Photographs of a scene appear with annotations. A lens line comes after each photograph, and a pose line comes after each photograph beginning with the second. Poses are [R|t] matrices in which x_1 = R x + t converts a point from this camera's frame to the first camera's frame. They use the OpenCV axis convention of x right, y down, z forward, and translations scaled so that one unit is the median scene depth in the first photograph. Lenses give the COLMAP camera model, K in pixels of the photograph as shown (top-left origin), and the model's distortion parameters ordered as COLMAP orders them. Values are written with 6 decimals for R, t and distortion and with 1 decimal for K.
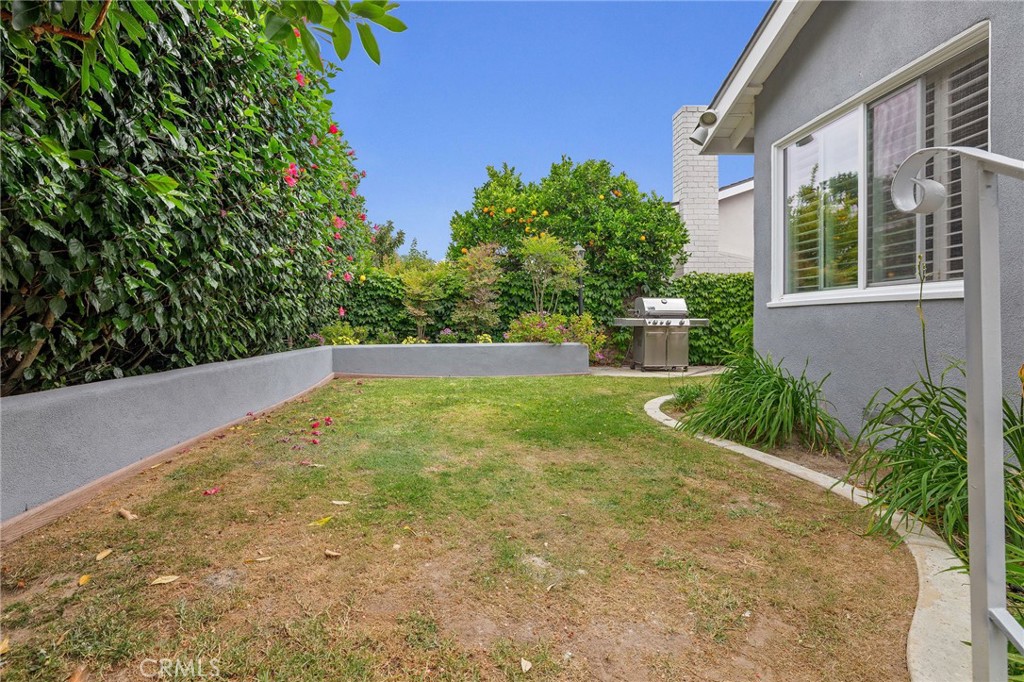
lens RADIAL K [[631.3, 0, 511.4], [0, 631.3, 326.2], [0, 0, 1]] dist [0.029634, -0.000501]
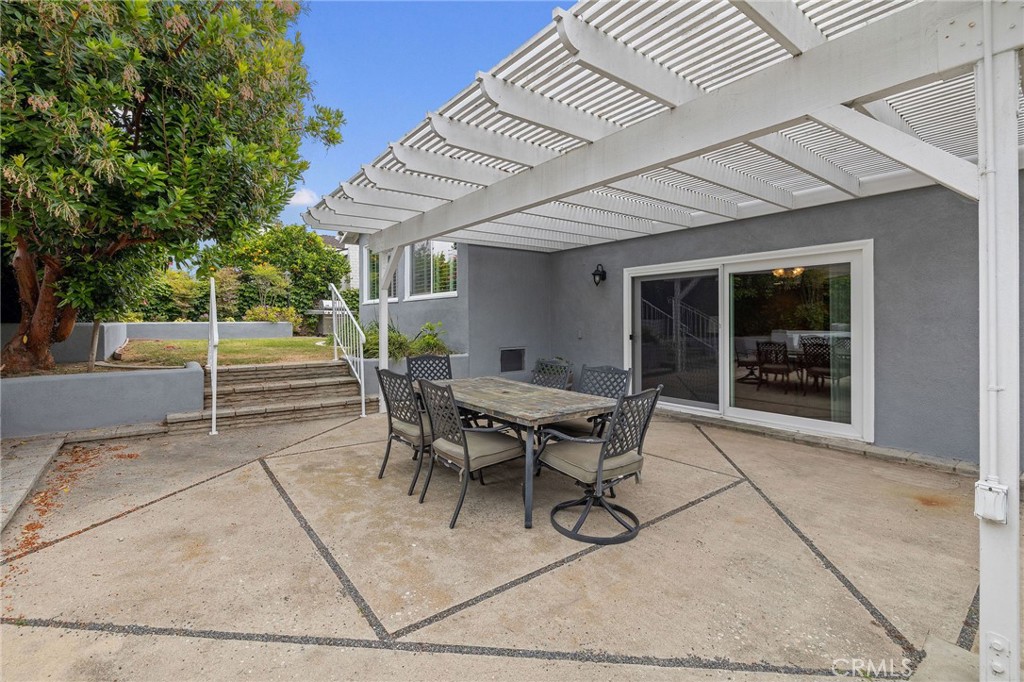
lens RADIAL K [[456.2, 0, 513.2], [0, 456.2, 322.2], [0, 0, 1]] dist [0.000633, 0.000049]
pose [[0.842922, 0.004394, 0.538017, -0.056670], [-0.003197, 0.999990, -0.003158, 0.026463], [-0.538026, 0.000942, 0.842928, -0.511253]]
